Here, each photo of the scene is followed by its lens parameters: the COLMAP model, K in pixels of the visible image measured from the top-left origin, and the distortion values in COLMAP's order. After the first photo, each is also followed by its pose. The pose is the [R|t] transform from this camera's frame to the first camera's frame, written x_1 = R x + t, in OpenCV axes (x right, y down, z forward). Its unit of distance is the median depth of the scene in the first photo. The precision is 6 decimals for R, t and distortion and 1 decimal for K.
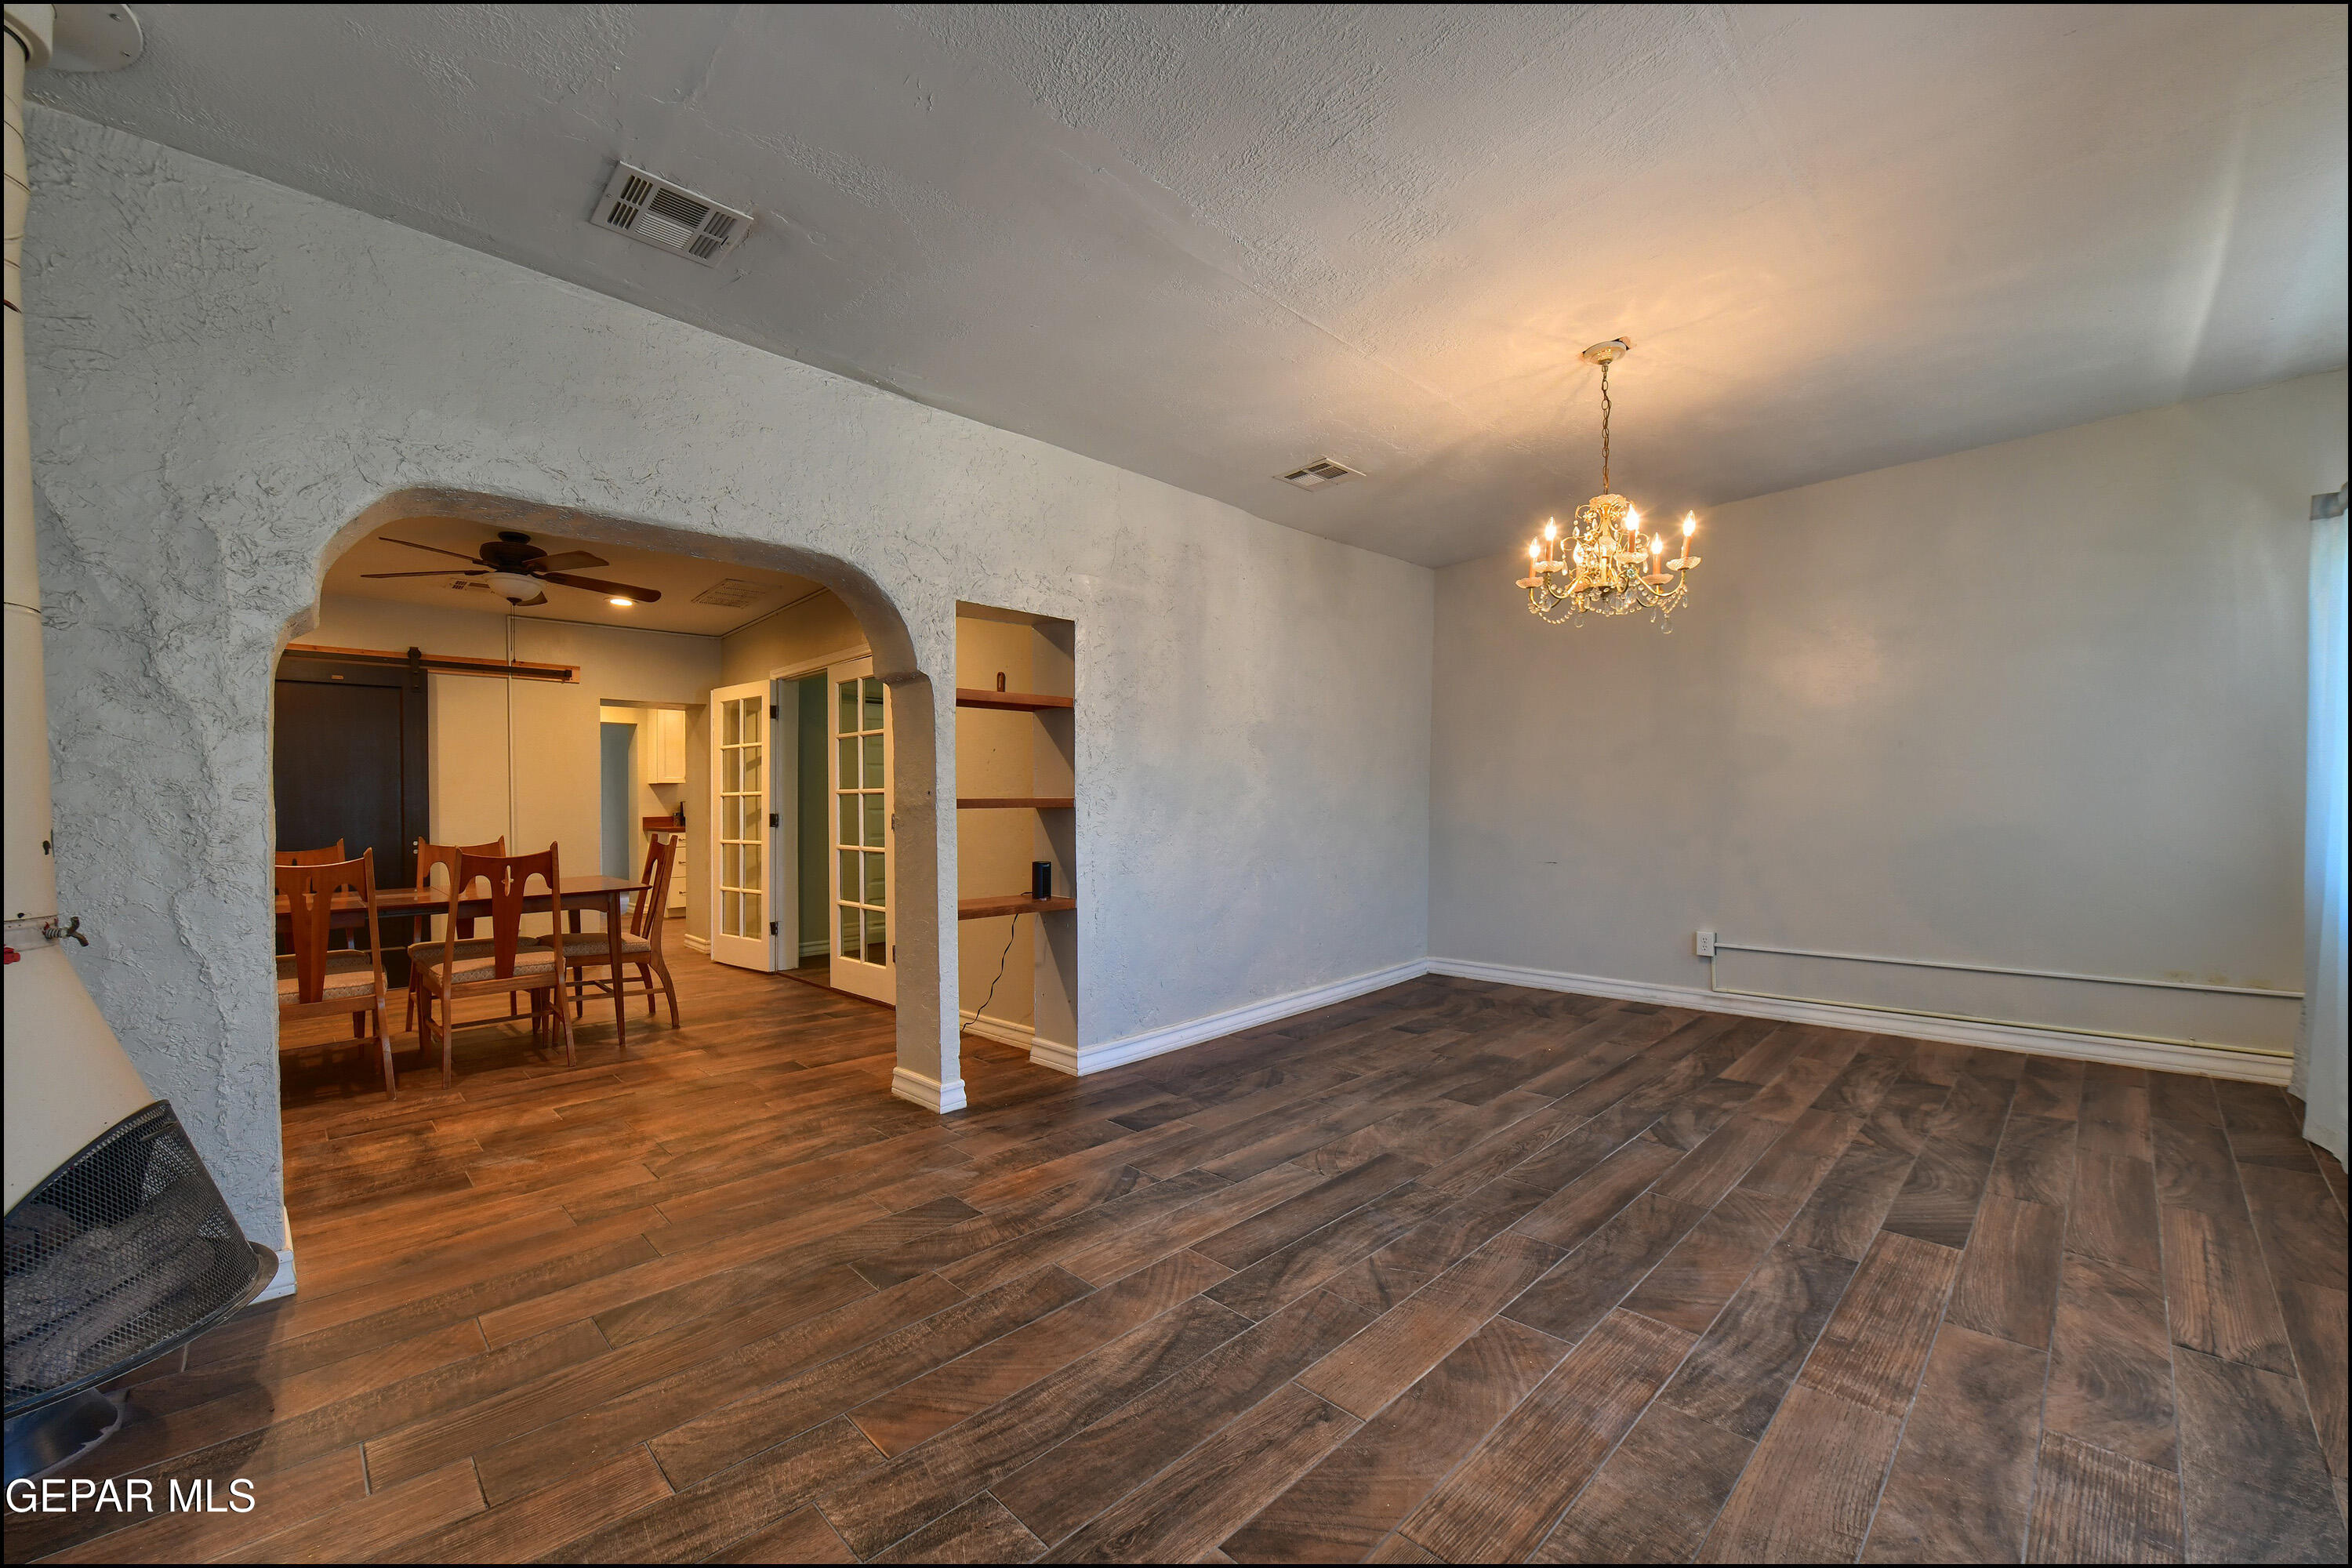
lens RADIAL K [[932.0, 0, 1204.9], [0, 932.0, 797.5], [0, 0, 1]] dist [-0.009333, -0.000588]
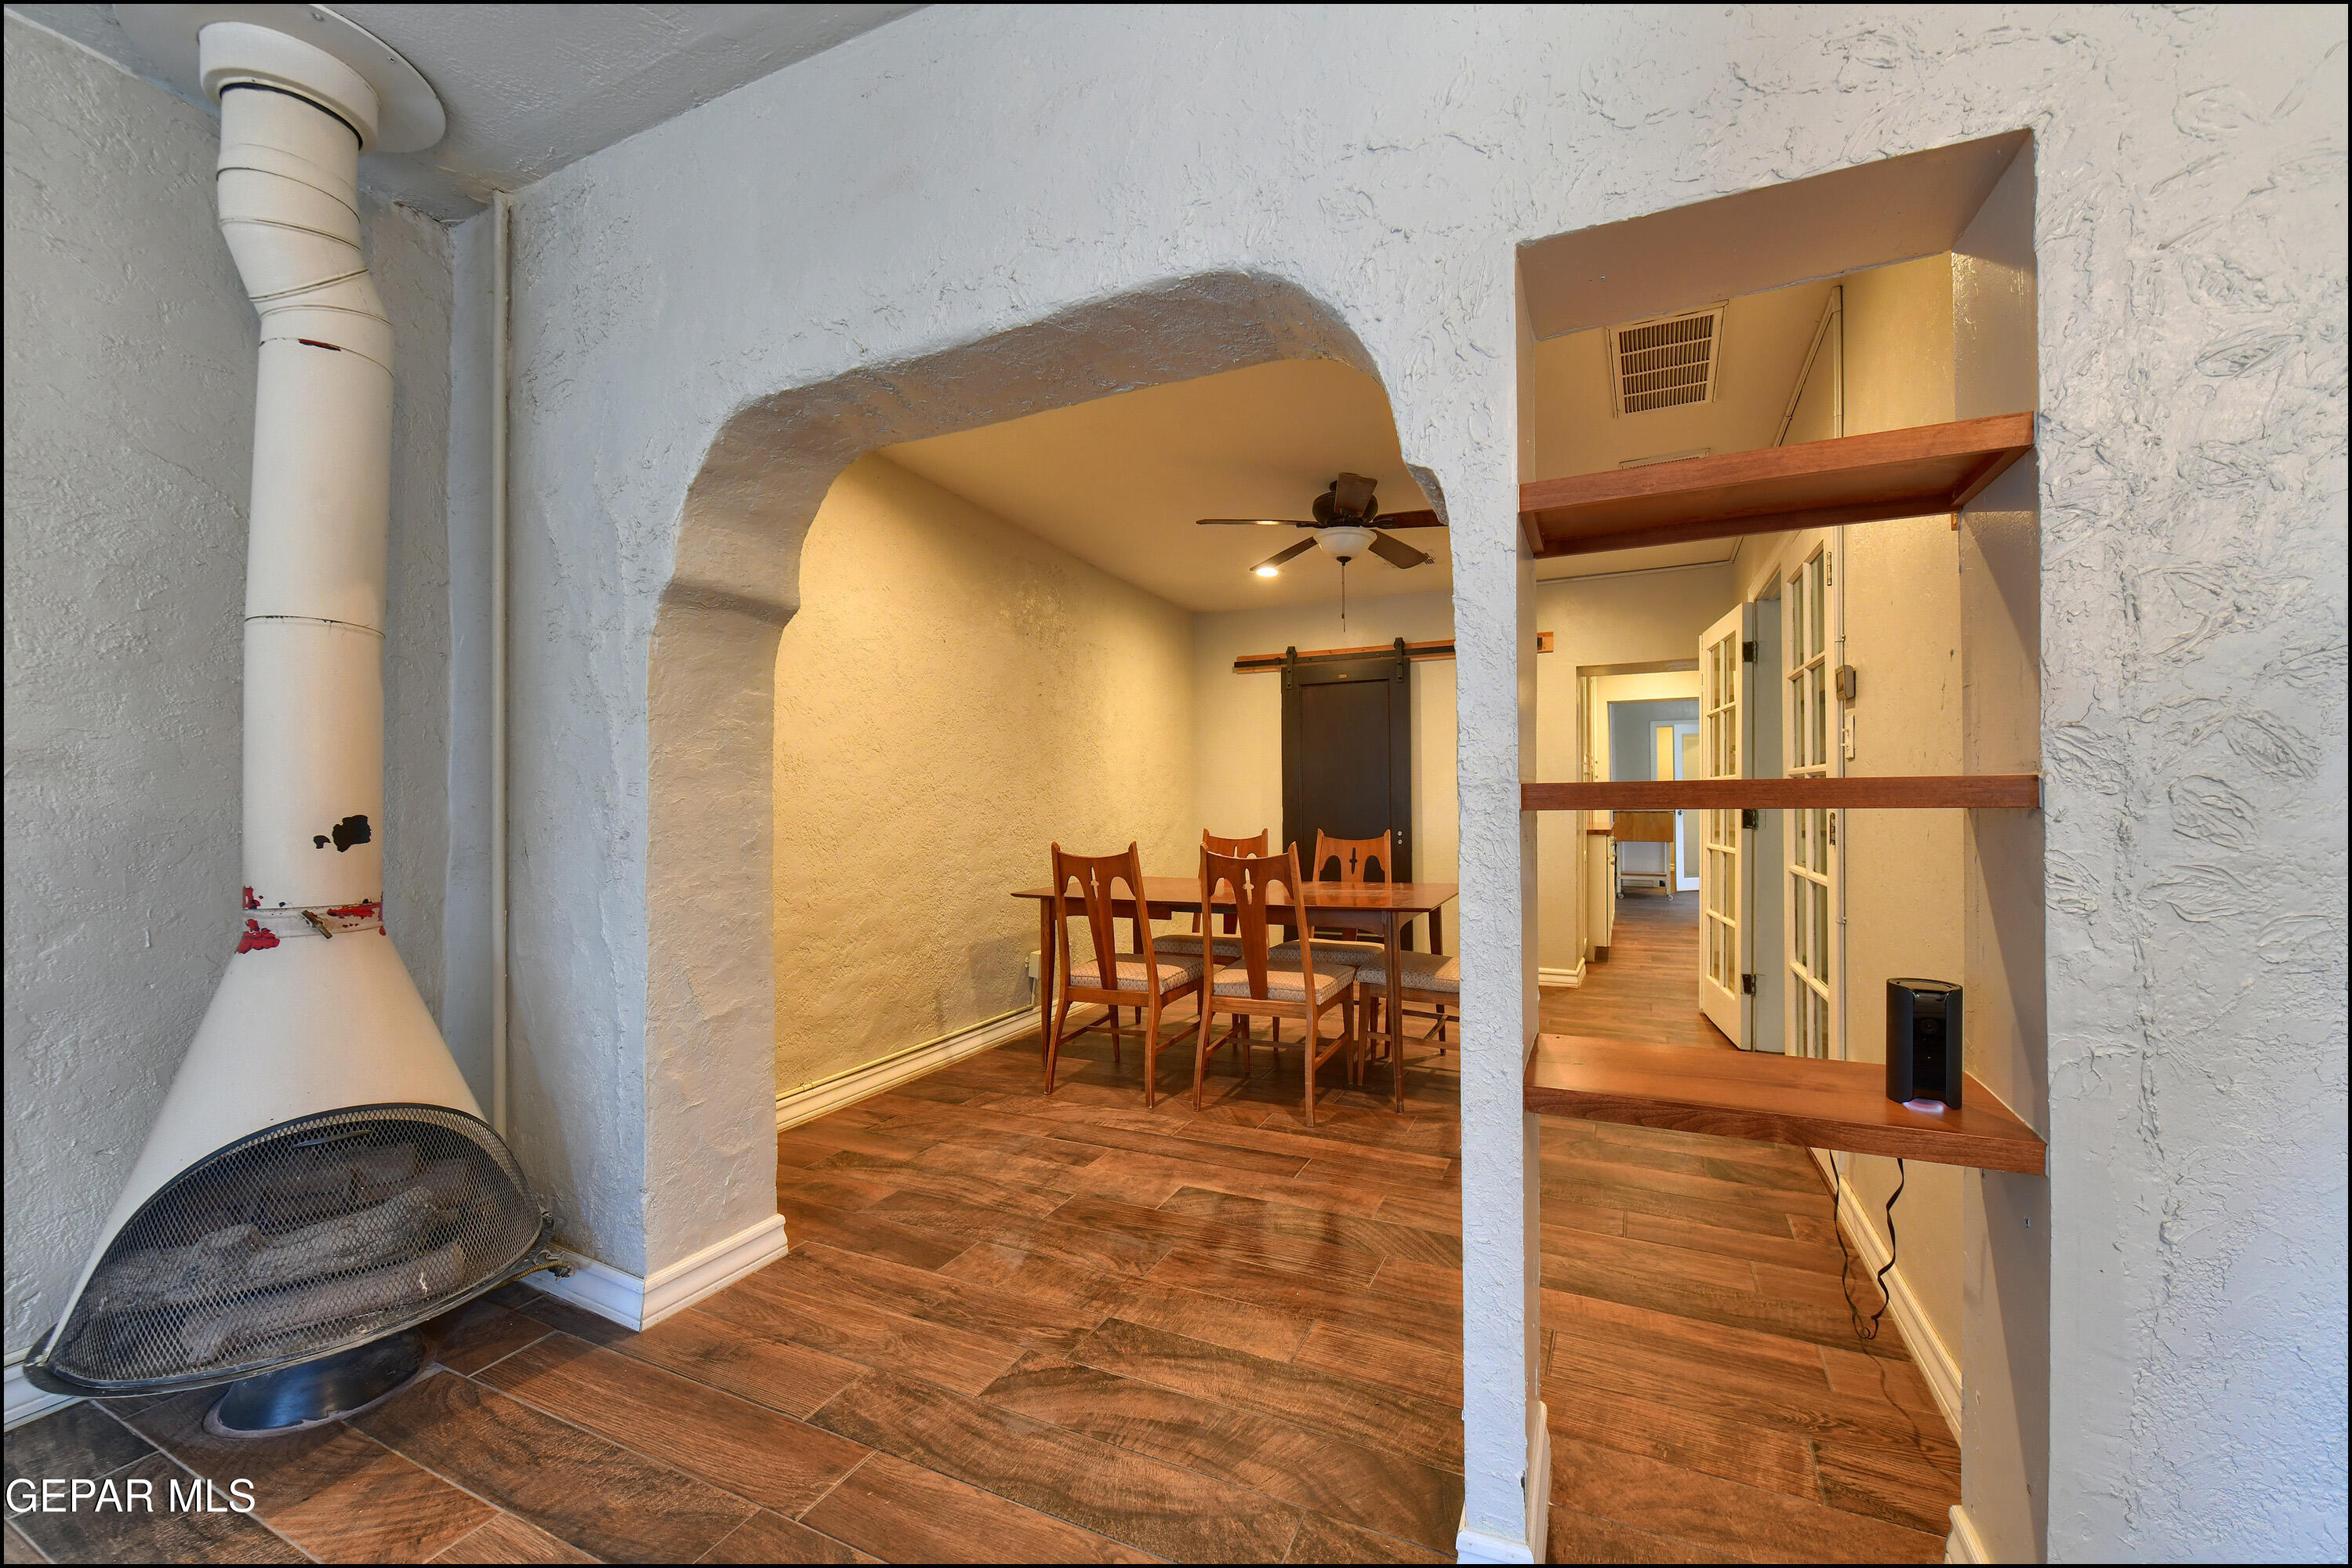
lens RADIAL K [[932.0, 0, 1190.7], [0, 932.0, 799.6], [0, 0, 1]] dist [-0.009333, -0.000588]
pose [[0.331183, 0.004943, -0.943553, 0.045958], [0.010300, 0.999908, 0.008853, 0.003813], [0.943510, -0.012651, 0.331102, 0.913413]]
